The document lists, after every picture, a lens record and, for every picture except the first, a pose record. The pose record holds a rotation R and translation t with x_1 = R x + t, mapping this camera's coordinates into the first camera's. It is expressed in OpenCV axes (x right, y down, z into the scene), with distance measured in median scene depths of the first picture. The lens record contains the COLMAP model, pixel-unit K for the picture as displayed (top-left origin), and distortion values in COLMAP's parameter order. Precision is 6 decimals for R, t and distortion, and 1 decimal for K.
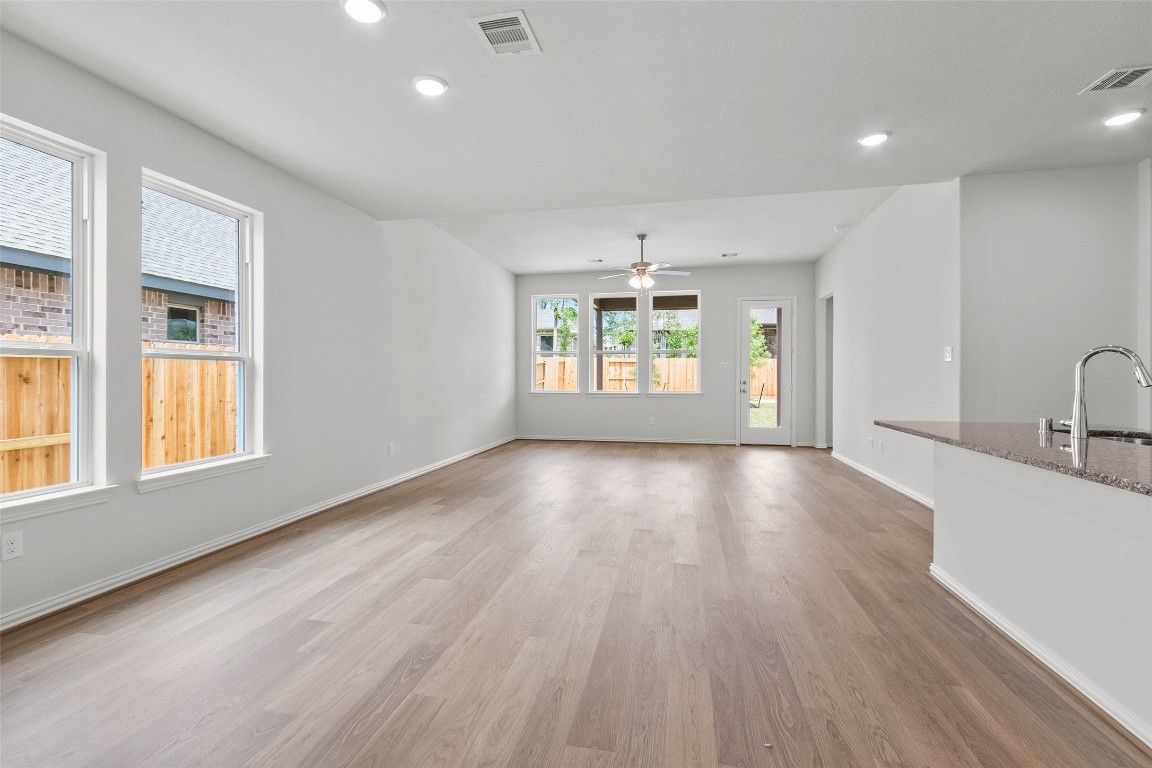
lens RADIAL K [[525.3, 0, 572.1], [0, 525.3, 378.8], [0, 0, 1]] dist [0.005389, -0.002438]
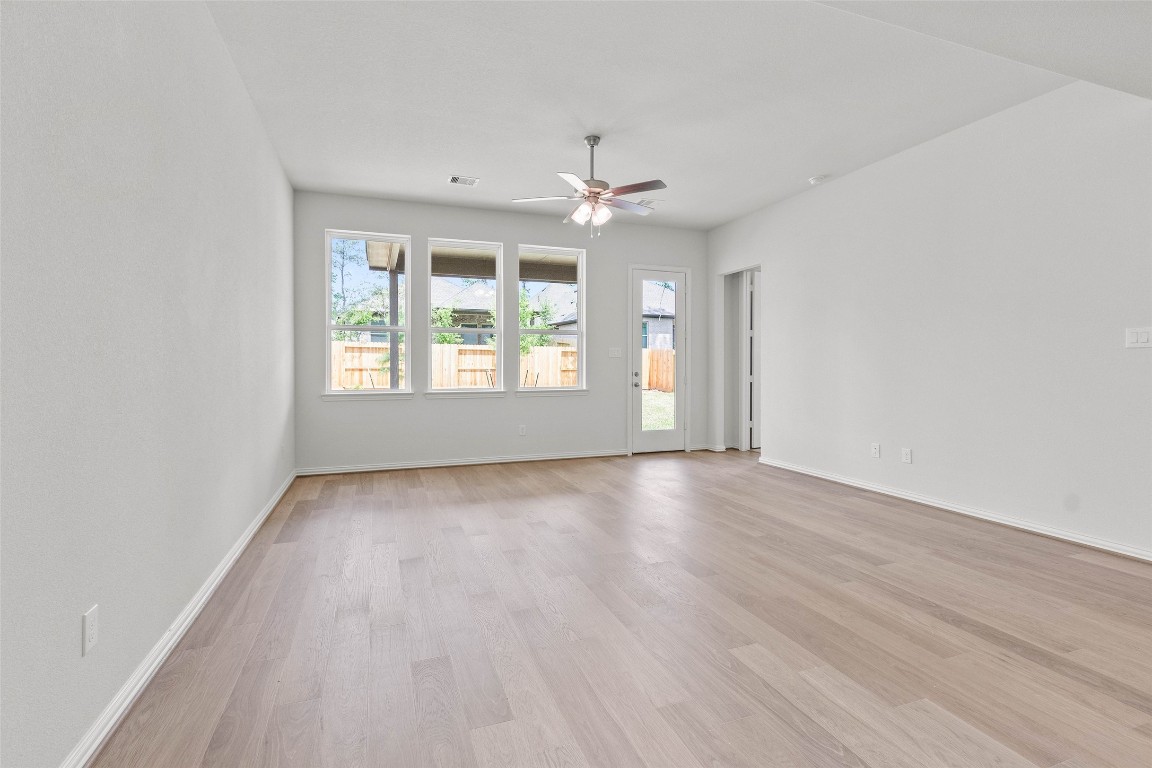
lens RADIAL K [[525.3, 0, 572.8], [0, 525.3, 366.7], [0, 0, 1]] dist [0.005389, -0.002438]
pose [[0.846104, -0.004037, 0.533003, -0.279047], [0.004377, 0.999990, 0.000627, -0.007700], [-0.533000, 0.001802, 0.846113, 0.642277]]
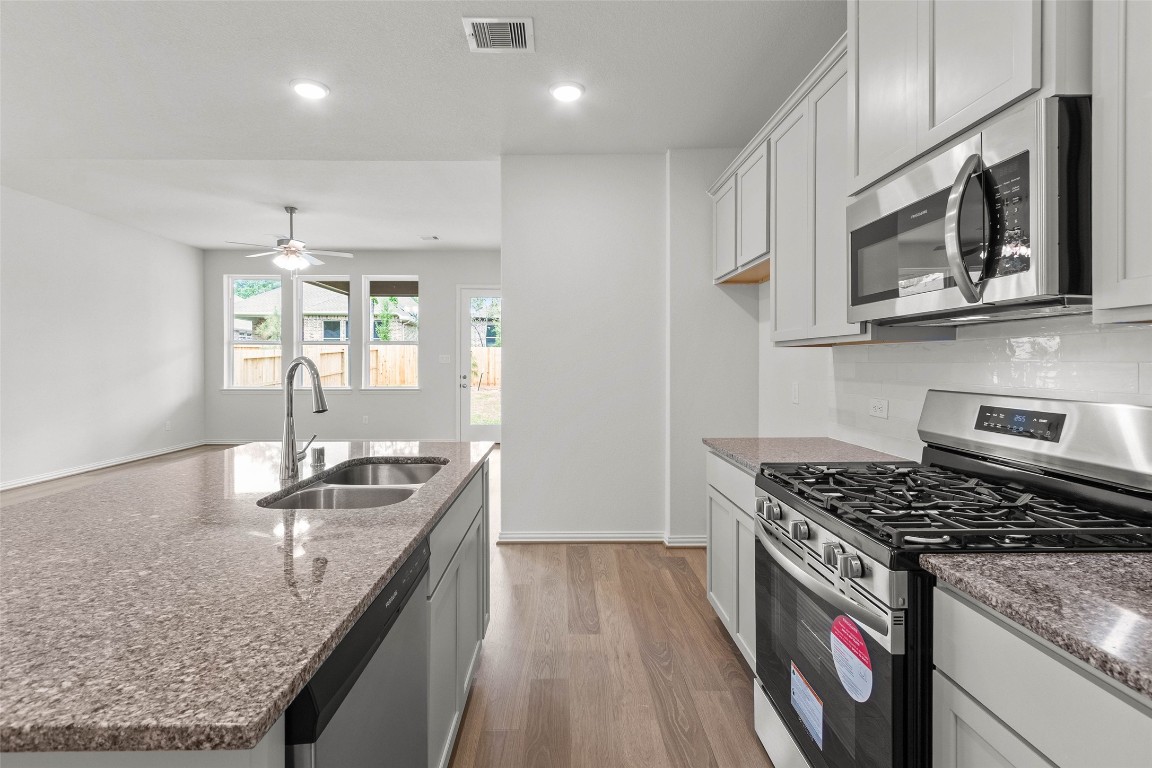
lens RADIAL K [[525.3, 0, 575.6], [0, 525.3, 363.2], [0, 0, 1]] dist [0.005389, -0.002438]
pose [[0.973948, -0.000318, 0.226773, 0.508237], [0.001424, 0.999988, -0.004715, -0.019795], [-0.226769, 0.004915, 0.973936, 0.078513]]
